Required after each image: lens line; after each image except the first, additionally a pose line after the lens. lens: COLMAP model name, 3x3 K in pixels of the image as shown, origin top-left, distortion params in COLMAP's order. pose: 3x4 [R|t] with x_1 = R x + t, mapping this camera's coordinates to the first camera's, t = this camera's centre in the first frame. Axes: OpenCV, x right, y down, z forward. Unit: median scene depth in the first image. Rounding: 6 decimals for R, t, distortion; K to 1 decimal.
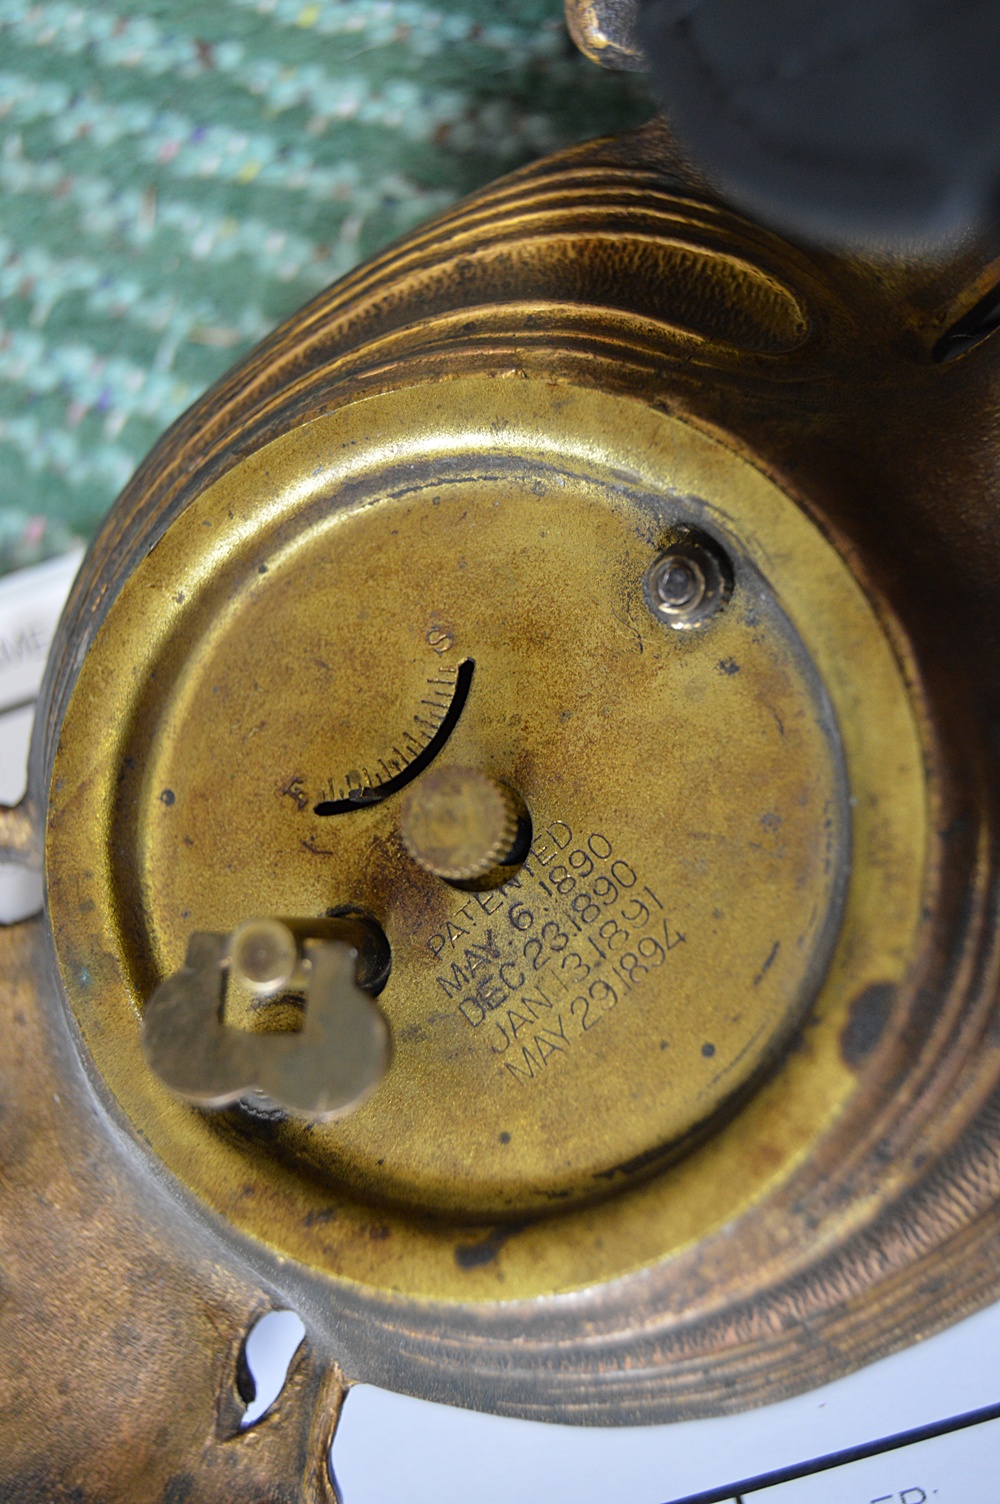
lens RADIAL K [[2064.4, 0, 503.4], [0, 2064.4, 745.4], [0, 0, 1]] dist [-0.095650, 0.000000]
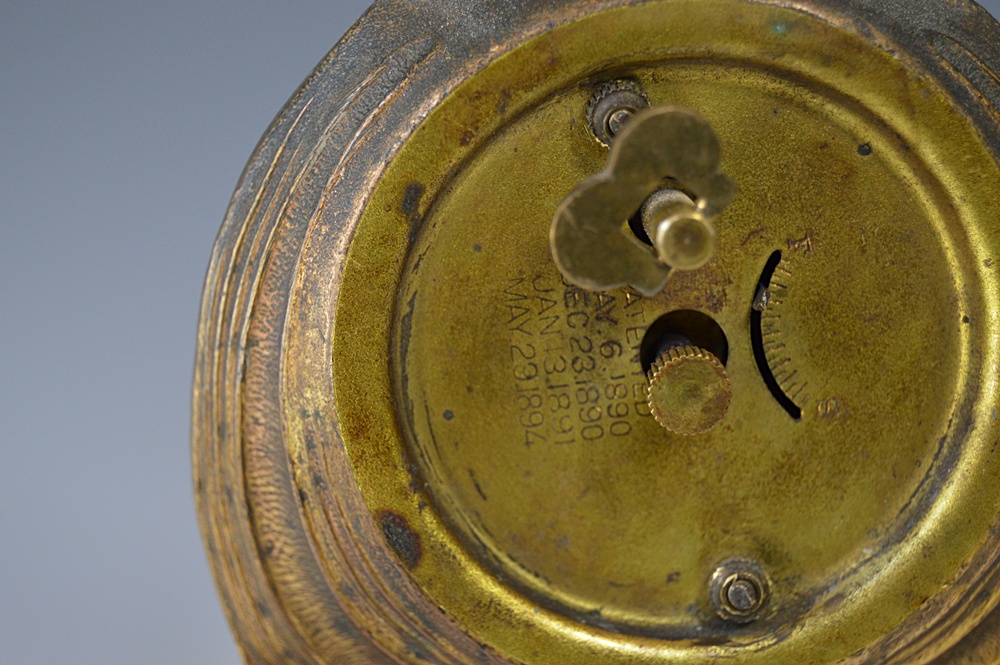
lens RADIAL K [[2191.3, 0, 502.5], [0, 2191.3, 338.4], [0, 0, 1]] dist [-0.038444, 0.000000]
pose [[-0.532585, 0.724997, 0.436730, -0.561330], [-0.816704, -0.575645, -0.040352, 0.197877], [0.222146, -0.378170, 0.898687, -0.256961]]
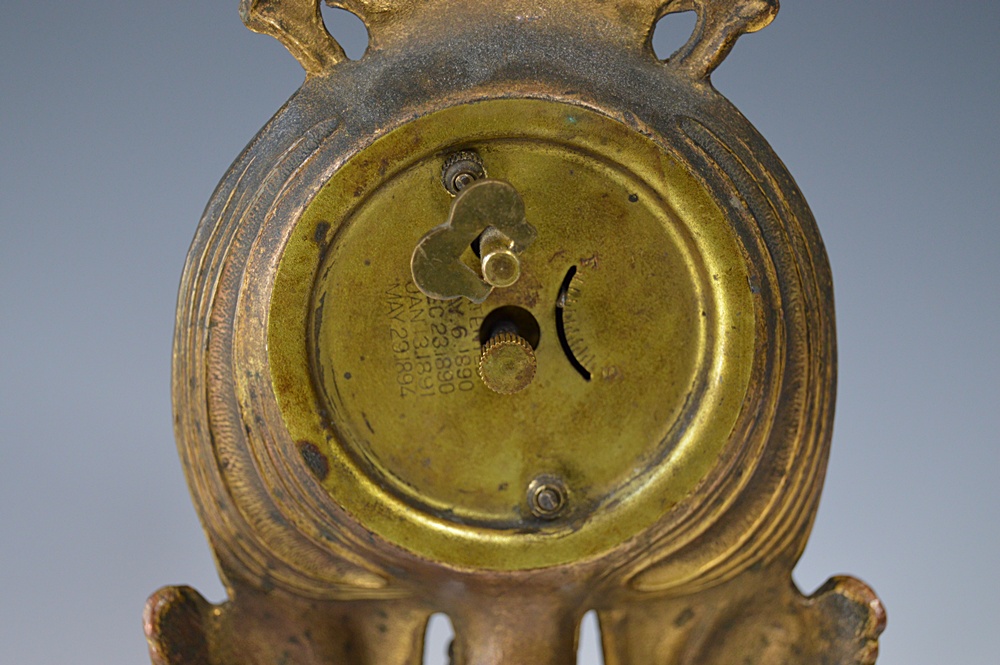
lens RADIAL K [[2191.3, 0, 500.6], [0, 2191.3, 330.9], [0, 0, 1]] dist [-0.038444, 0.000000]
pose [[-0.541067, 0.690050, 0.480705, -0.977431], [-0.810943, -0.579506, -0.080895, 0.215024], [0.222750, -0.433595, 0.873143, -0.750613]]
